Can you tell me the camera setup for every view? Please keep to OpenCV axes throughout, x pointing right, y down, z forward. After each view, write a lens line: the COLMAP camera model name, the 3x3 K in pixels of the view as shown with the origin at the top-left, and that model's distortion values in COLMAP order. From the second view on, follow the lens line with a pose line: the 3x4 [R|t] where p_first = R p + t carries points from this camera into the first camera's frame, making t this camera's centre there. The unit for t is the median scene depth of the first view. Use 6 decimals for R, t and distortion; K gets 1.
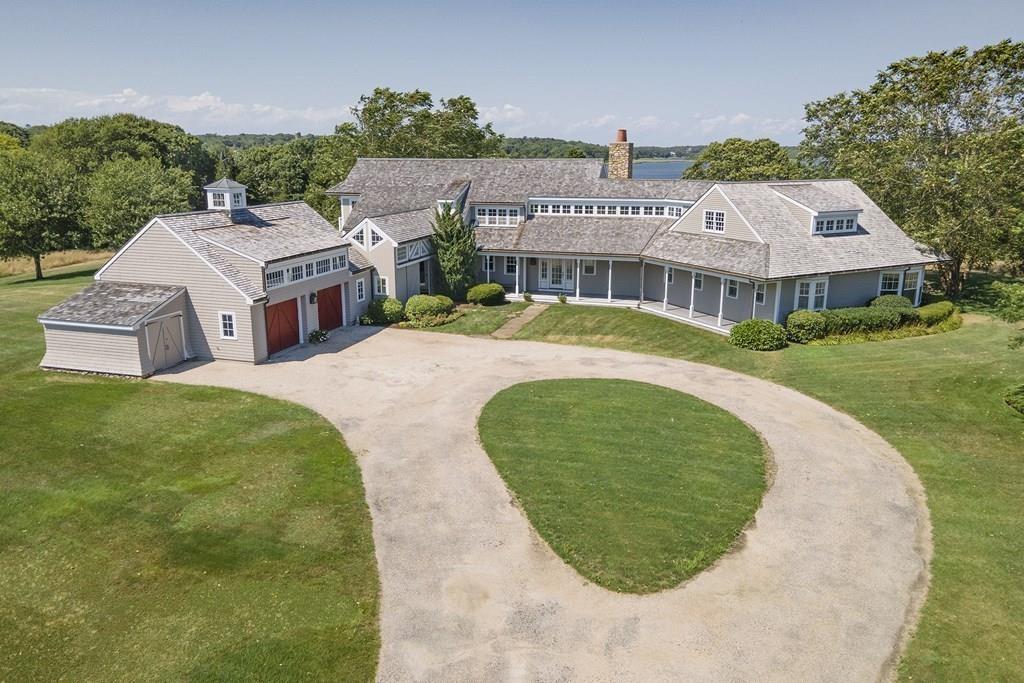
lens RADIAL K [[725.1, 0, 517.0], [0, 725.1, 335.3], [0, 0, 1]] dist [-0.009624, -0.000995]
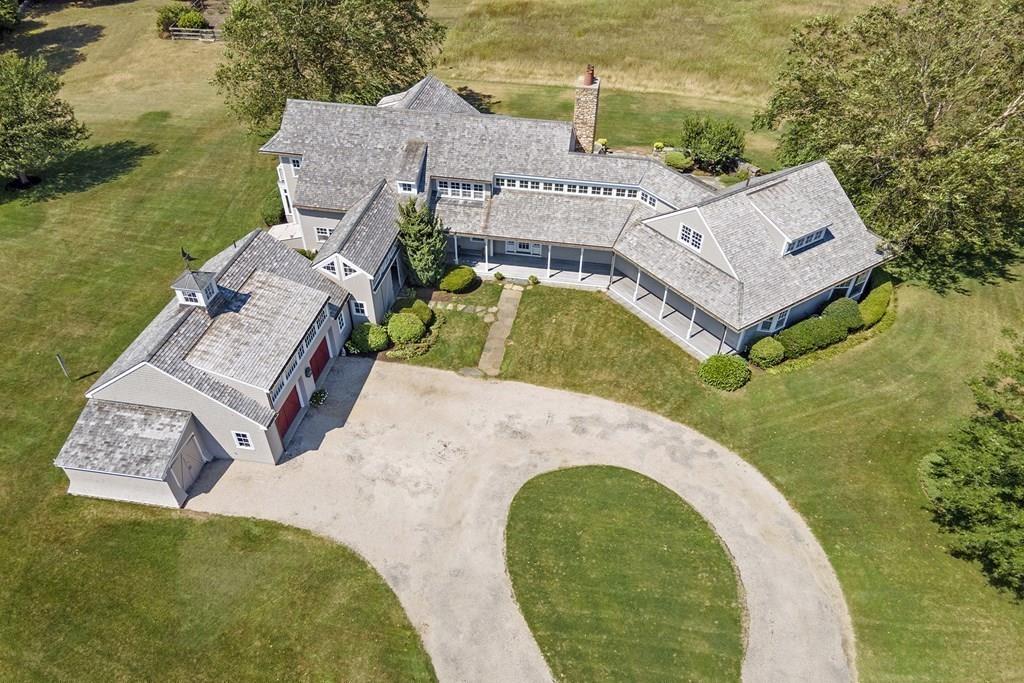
lens RADIAL K [[725.1, 0, 510.8], [0, 725.1, 347.6], [0, 0, 1]] dist [-0.009624, -0.000995]
pose [[0.990457, -0.092079, 0.102551, -0.088566], [0.030663, 0.872647, 0.487388, -0.499915], [-0.134369, -0.479592, 0.867143, 0.085415]]
